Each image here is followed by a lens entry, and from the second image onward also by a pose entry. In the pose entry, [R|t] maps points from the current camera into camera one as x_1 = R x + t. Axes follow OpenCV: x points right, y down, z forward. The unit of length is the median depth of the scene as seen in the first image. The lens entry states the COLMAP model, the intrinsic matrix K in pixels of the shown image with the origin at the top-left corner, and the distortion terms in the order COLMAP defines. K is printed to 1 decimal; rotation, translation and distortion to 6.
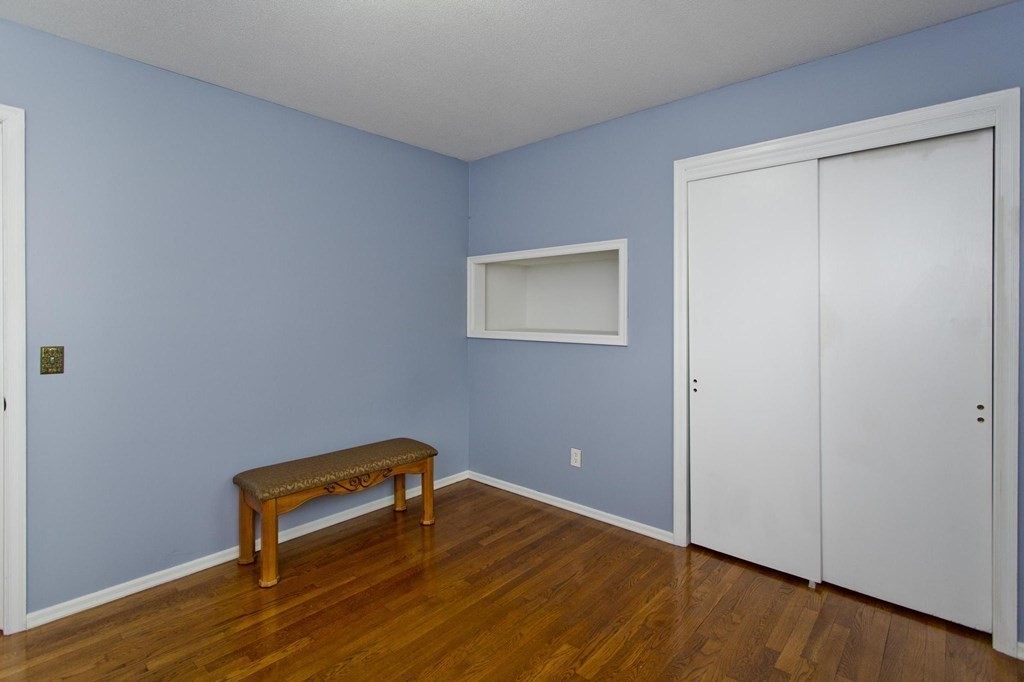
lens RADIAL K [[493.3, 0, 503.8], [0, 493.3, 312.4], [0, 0, 1]] dist [-0.000524, 0.002876]
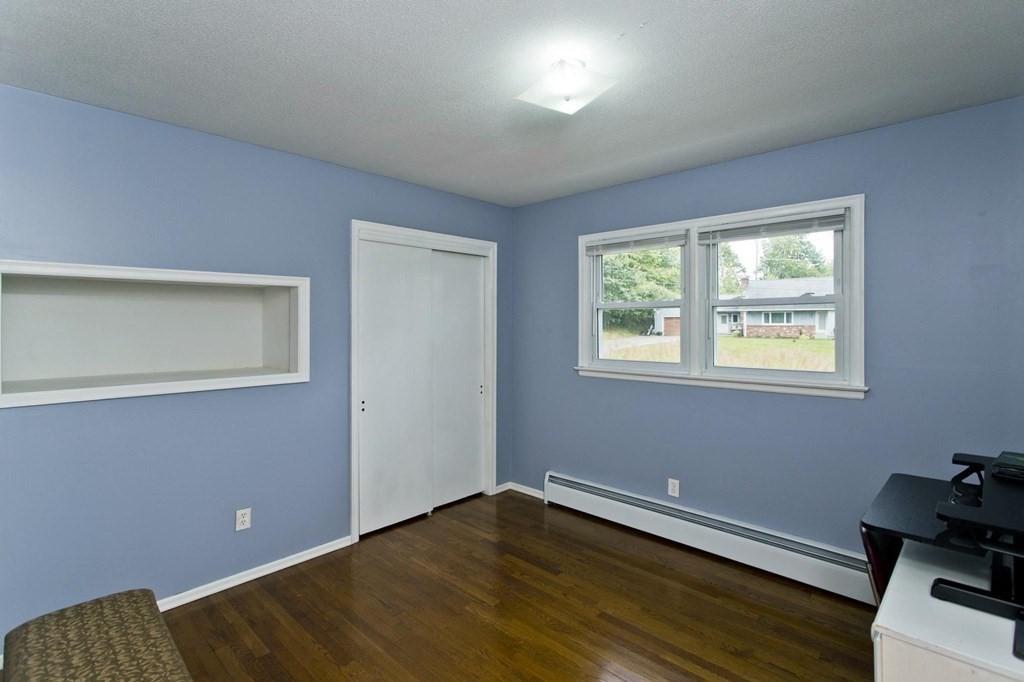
lens RADIAL K [[493.3, 0, 508.1], [0, 493.3, 331.1], [0, 0, 1]] dist [-0.000524, 0.002876]
pose [[0.023347, -0.009267, 0.999684, -0.826172], [0.005569, 0.999943, 0.009139, -0.048289], [-0.999712, 0.005354, 0.023397, 0.600954]]
